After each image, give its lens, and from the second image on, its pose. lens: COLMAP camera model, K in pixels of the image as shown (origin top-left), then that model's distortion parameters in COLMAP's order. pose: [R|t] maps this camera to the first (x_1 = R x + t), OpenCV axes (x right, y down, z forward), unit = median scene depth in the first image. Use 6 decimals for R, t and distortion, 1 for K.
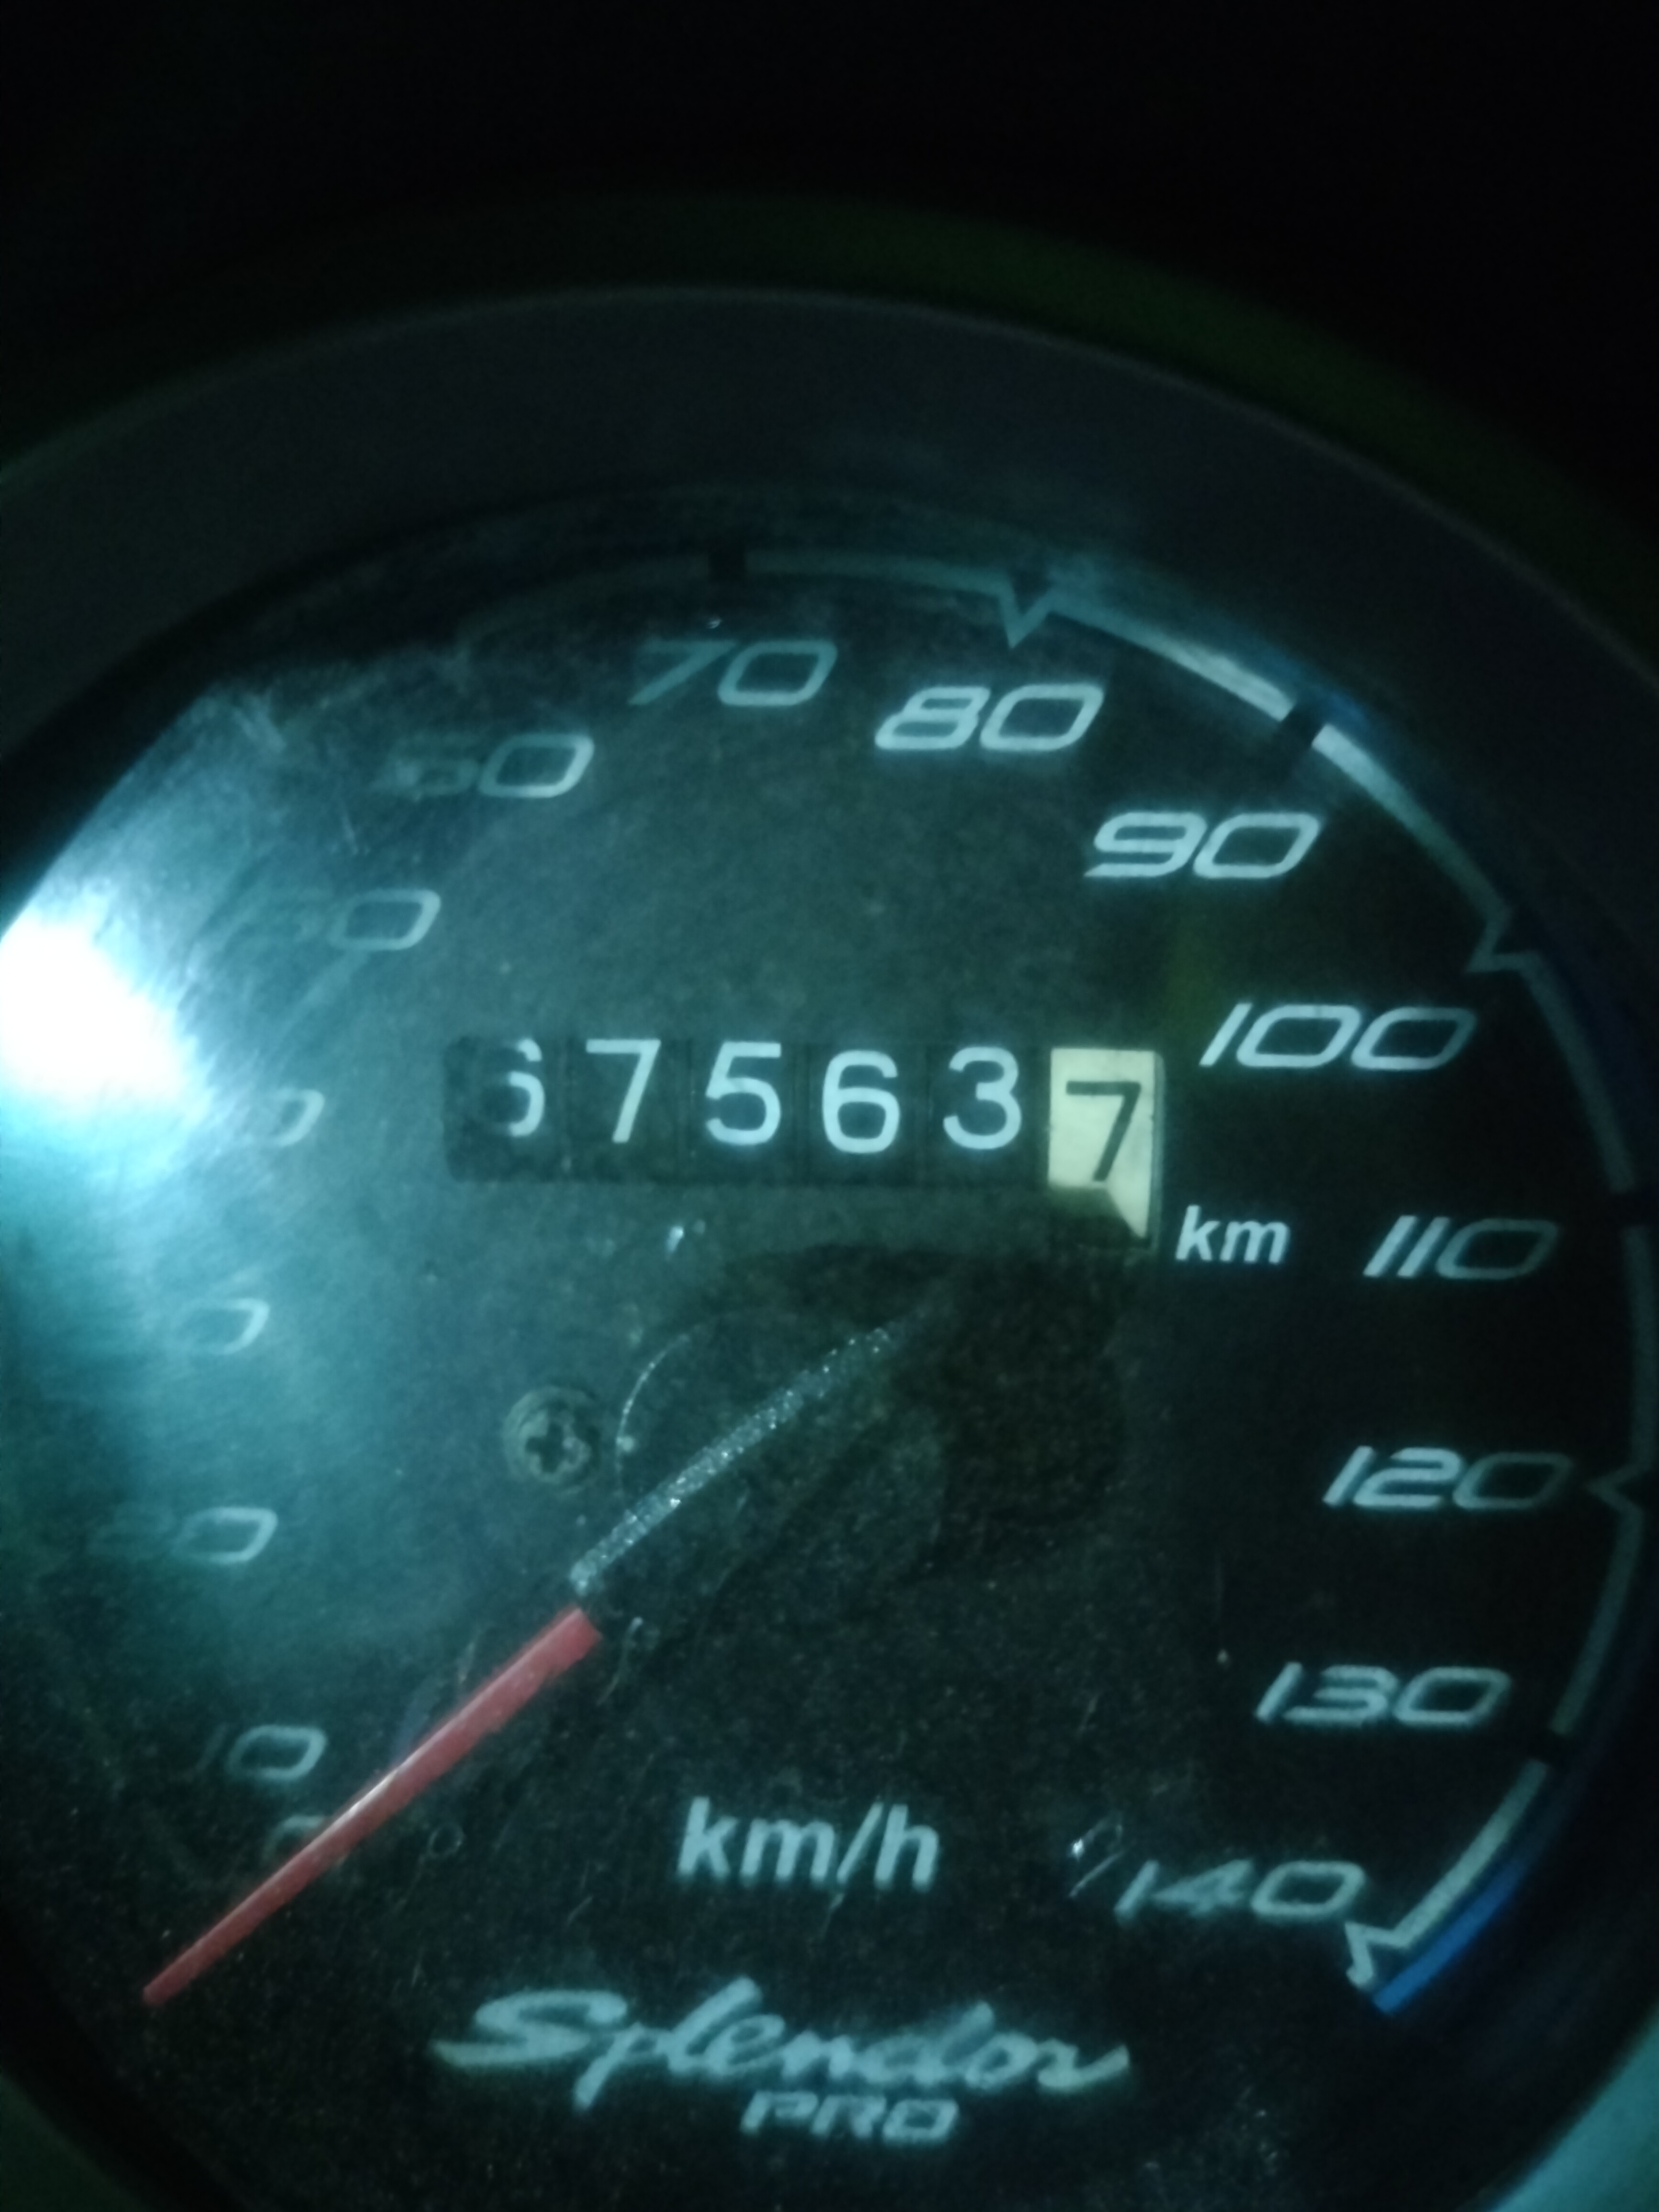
lens RADIAL K [[1920.3, 0, 803.1], [0, 1920.3, 1093.0], [0, 0, 1]] dist [-0.045674, -0.123084]
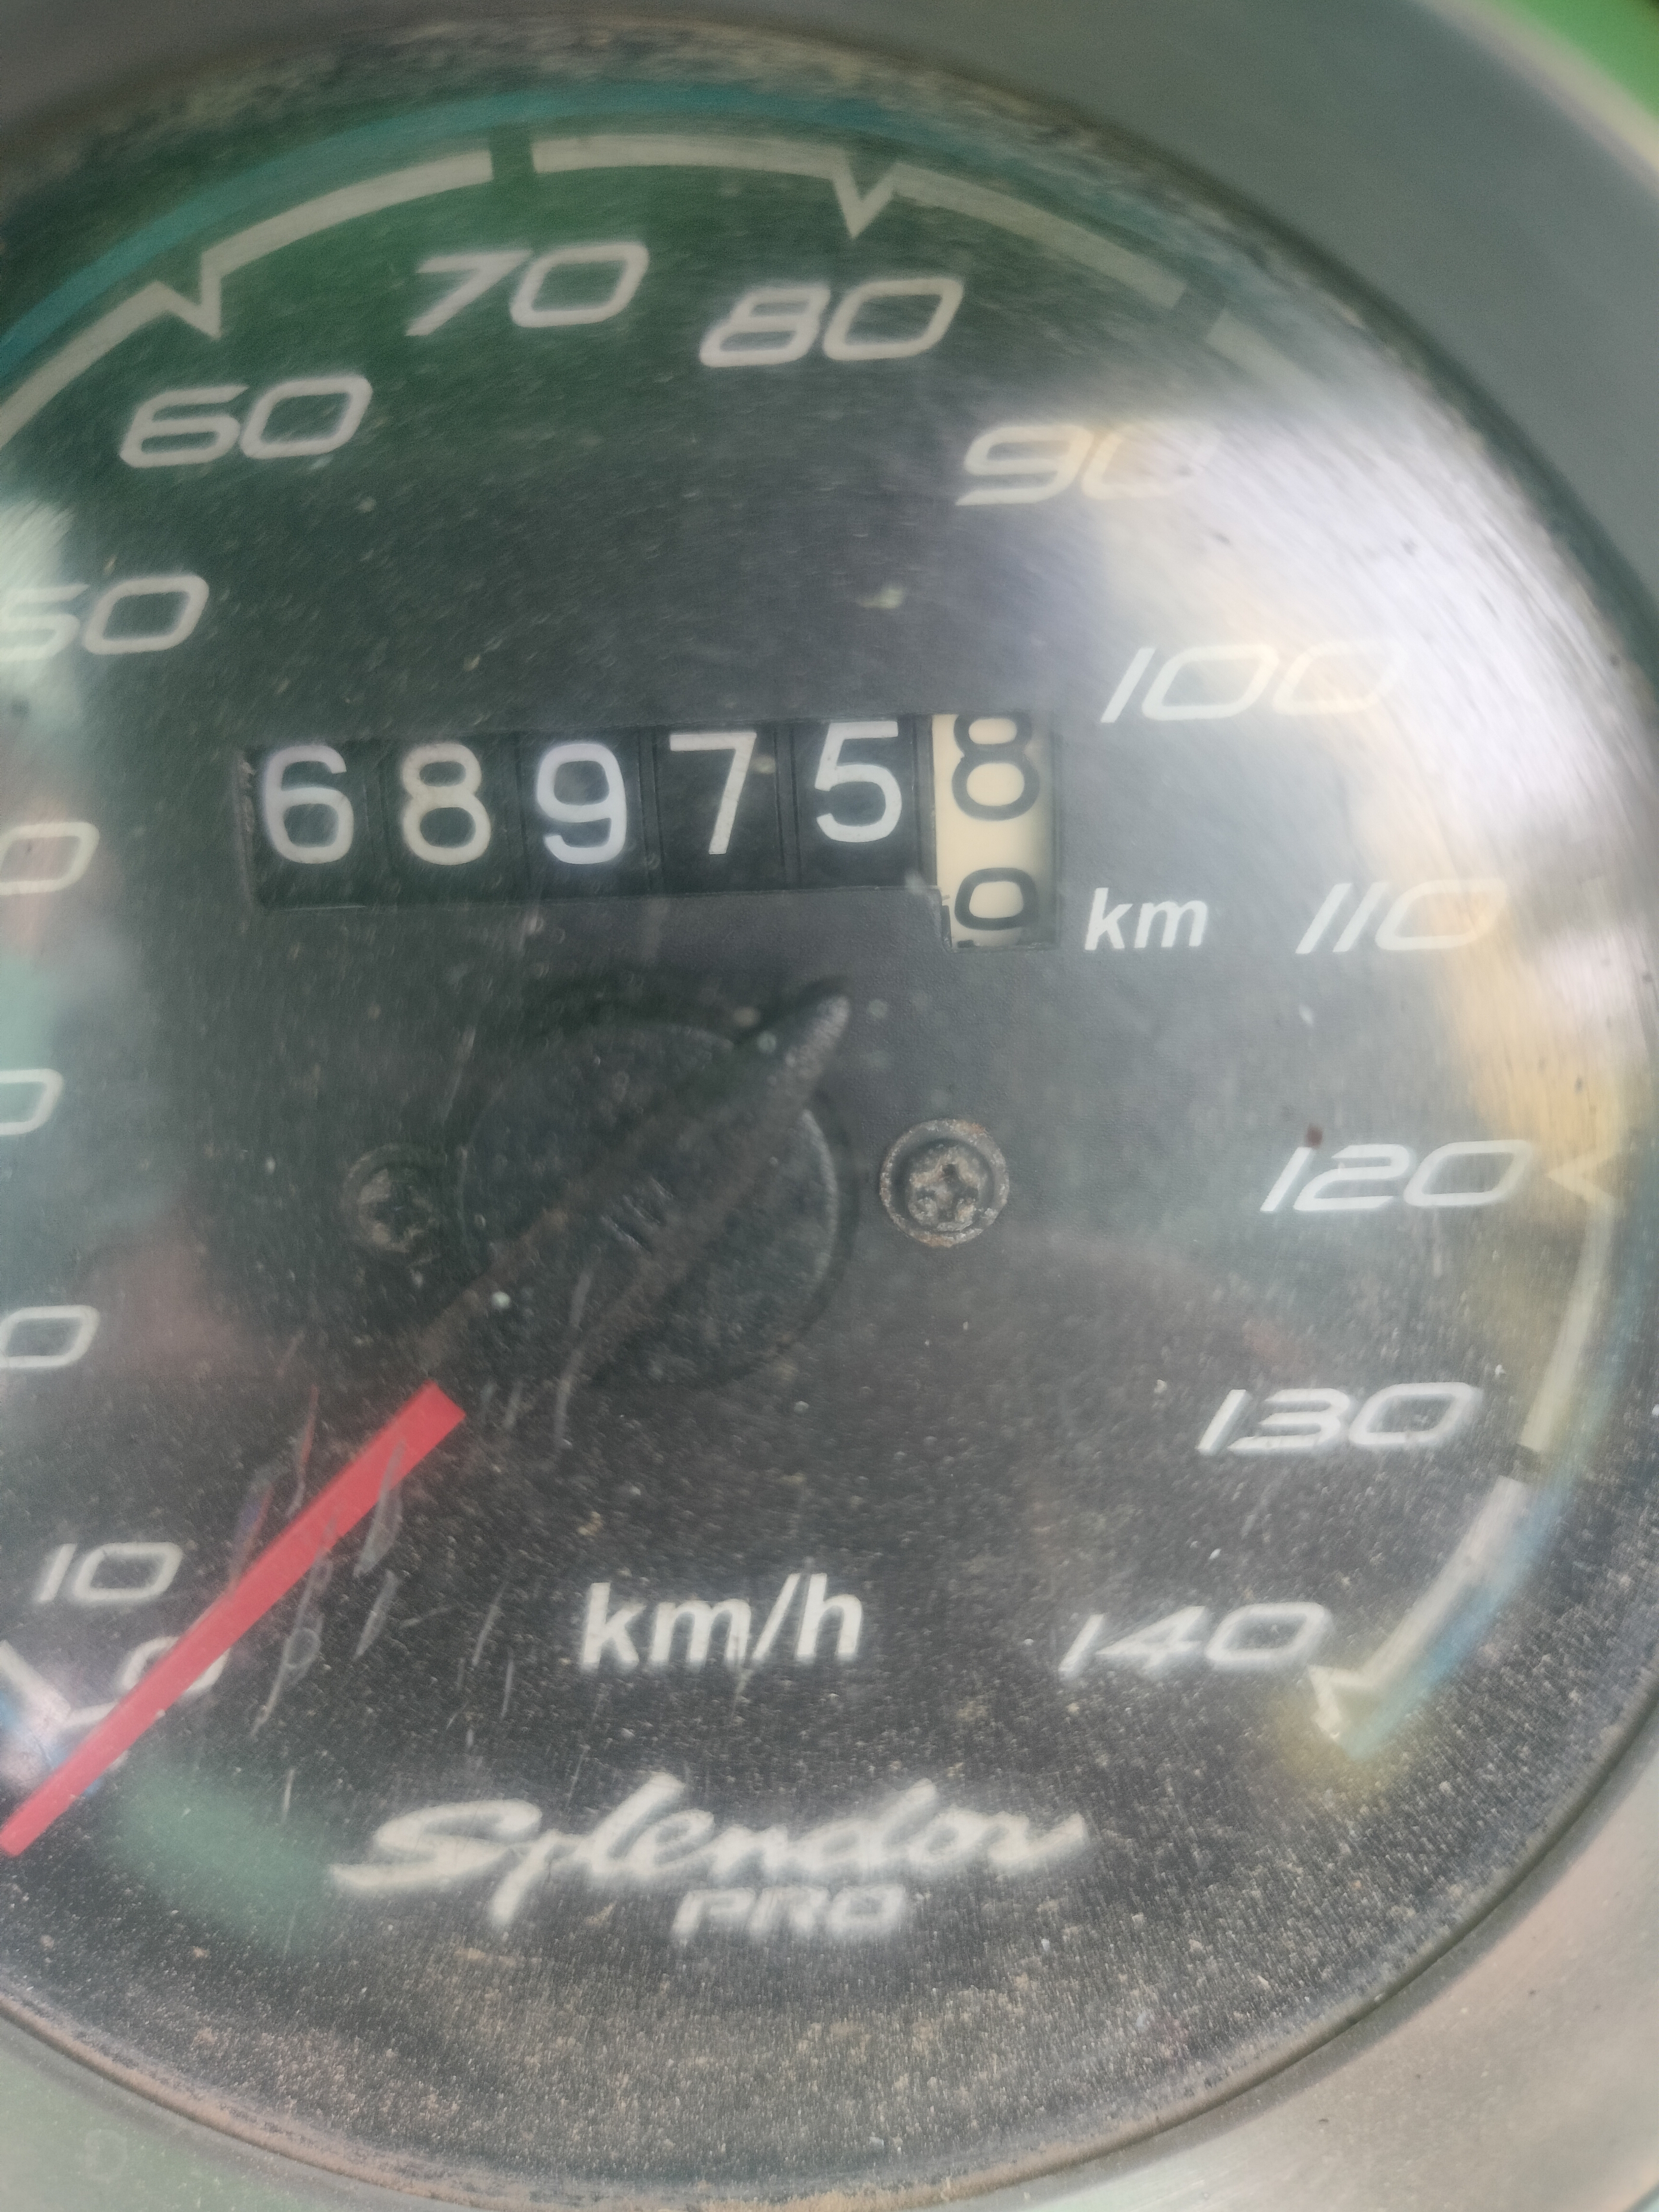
lens RADIAL K [[1920.3, 0, 847.6], [0, 1920.3, 1128.3], [0, 0, 1]] dist [-0.045674, -0.123084]
pose [[0.996567, -0.068650, 0.046275, 0.037856], [0.062809, 0.991068, 0.117642, 0.055816], [-0.053938, -0.114331, 0.991977, 0.115584]]
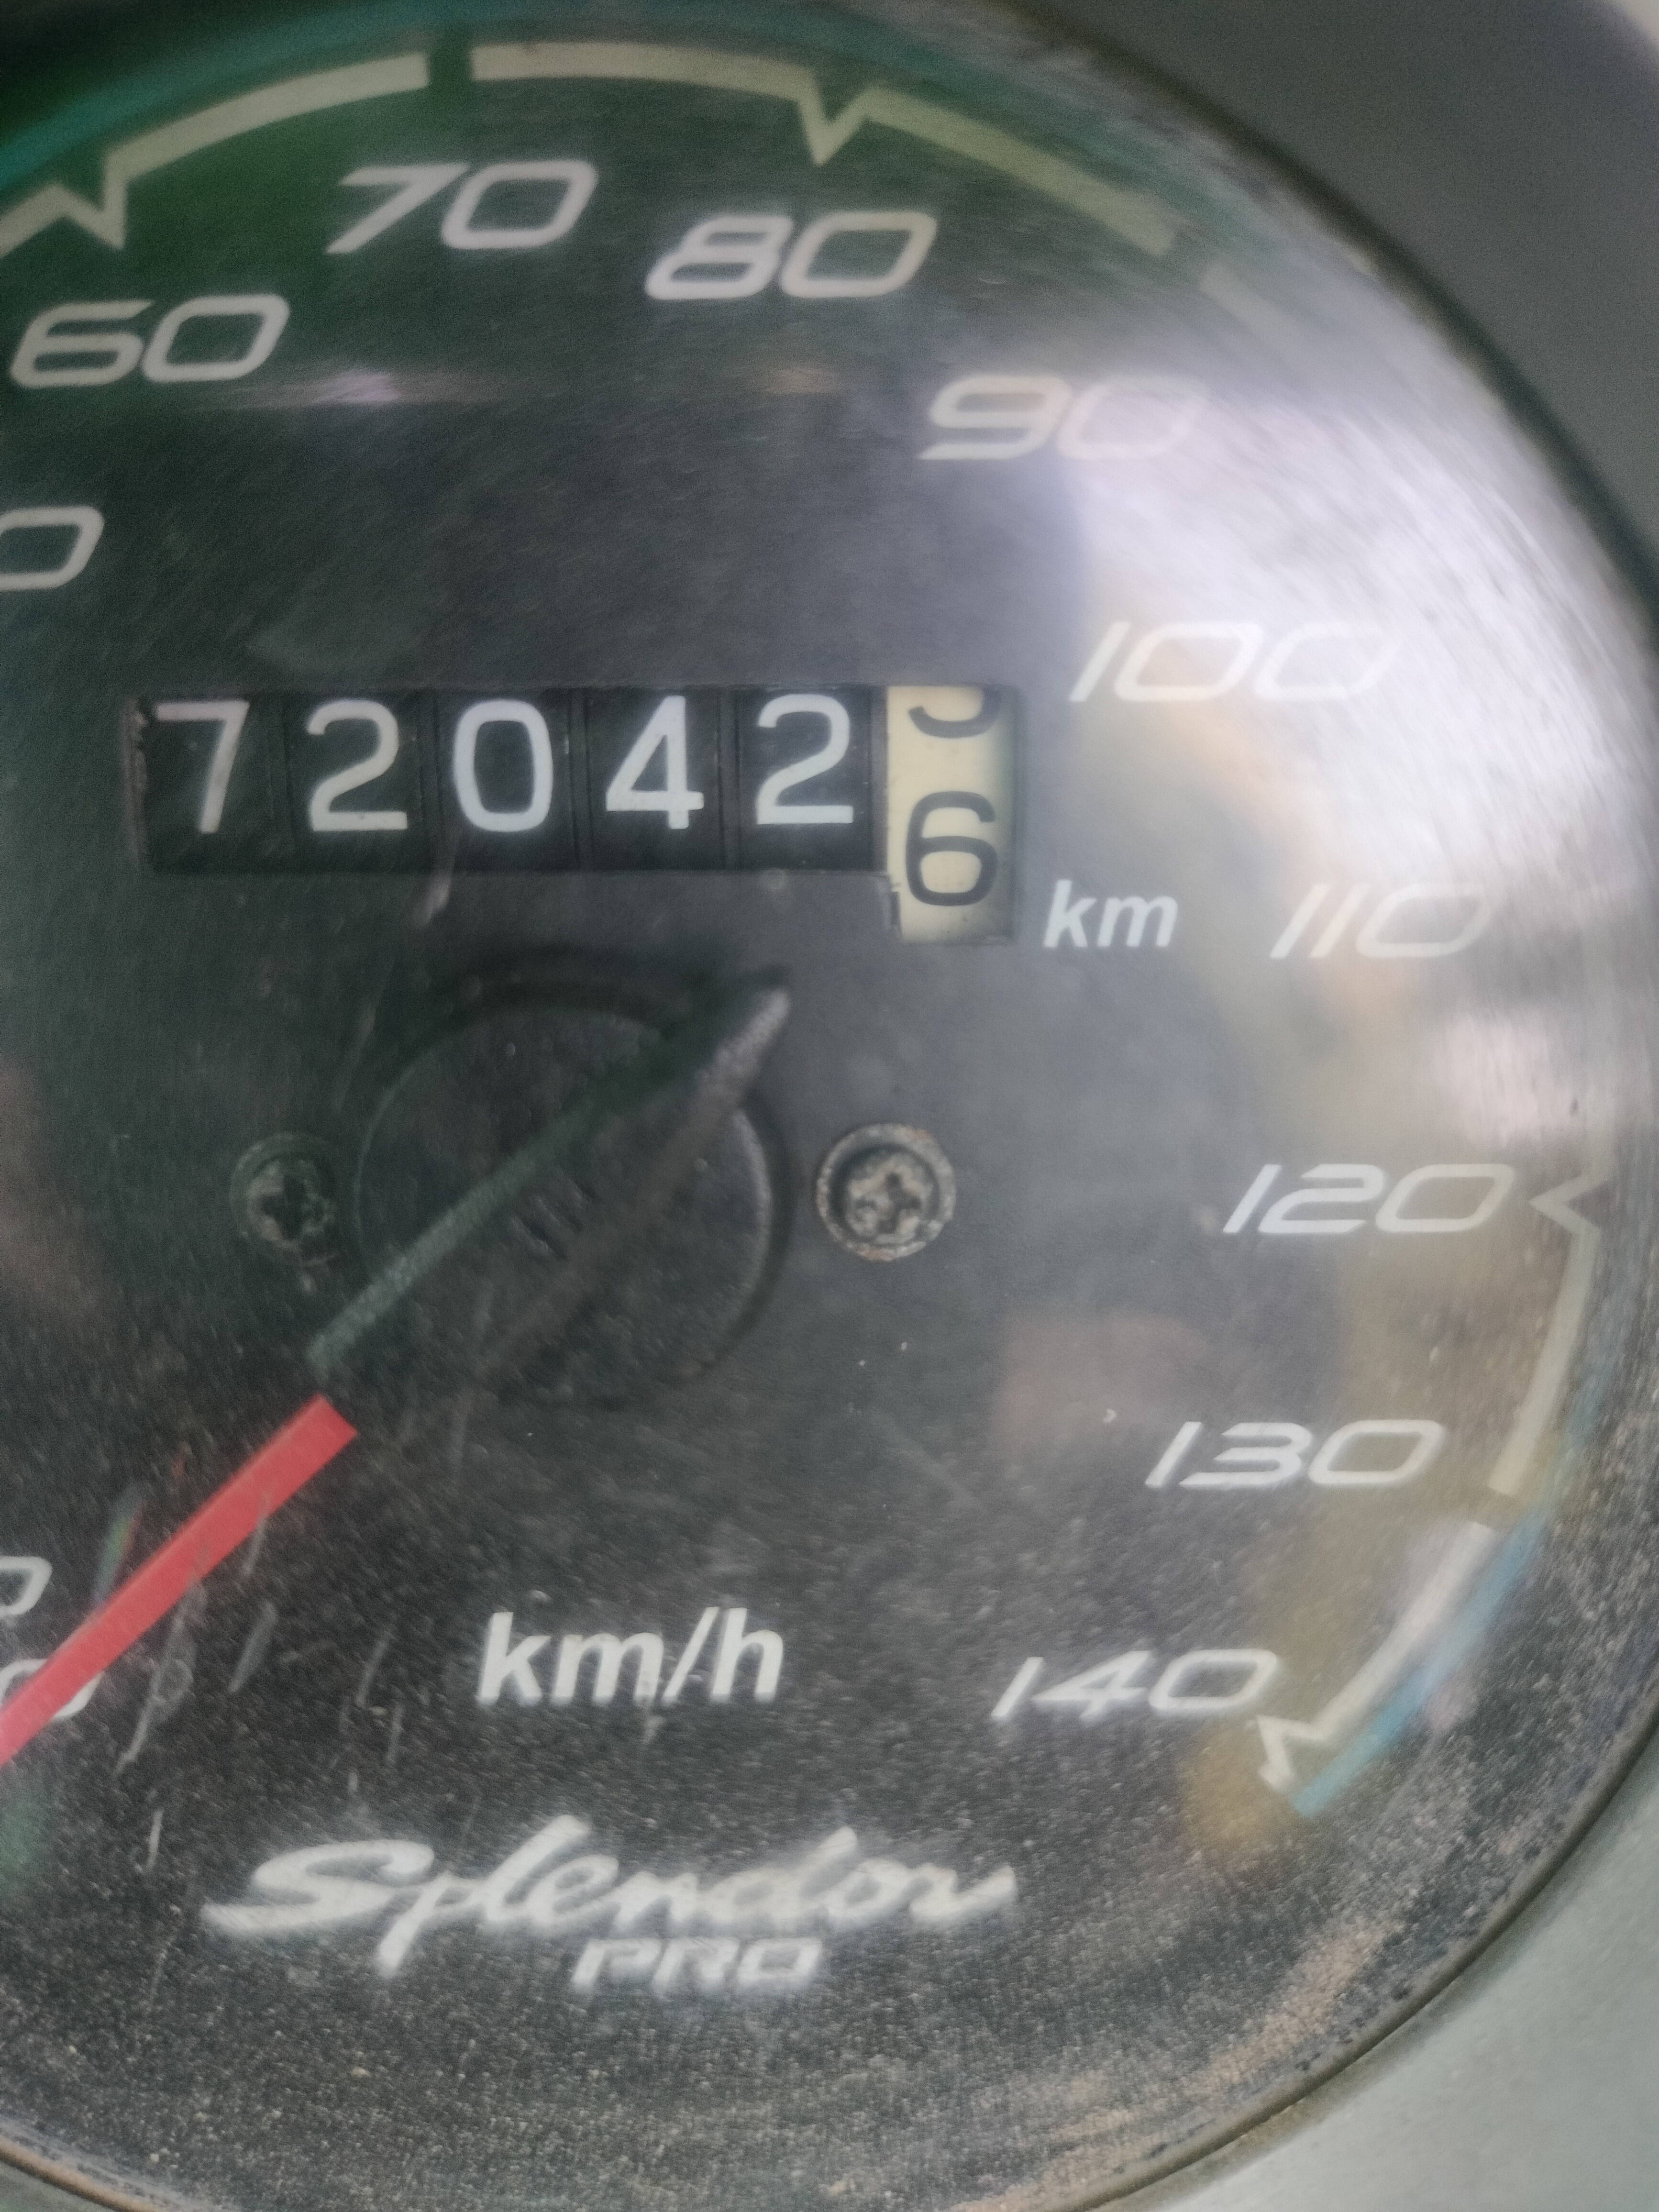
lens RADIAL K [[1920.3, 0, 843.9], [0, 1920.3, 1133.8], [0, 0, 1]] dist [-0.045674, -0.123084]
pose [[0.996017, -0.040180, 0.079600, 0.039411], [0.030111, 0.991839, 0.123890, 0.060404], [-0.083929, -0.120999, 0.989098, 0.178962]]
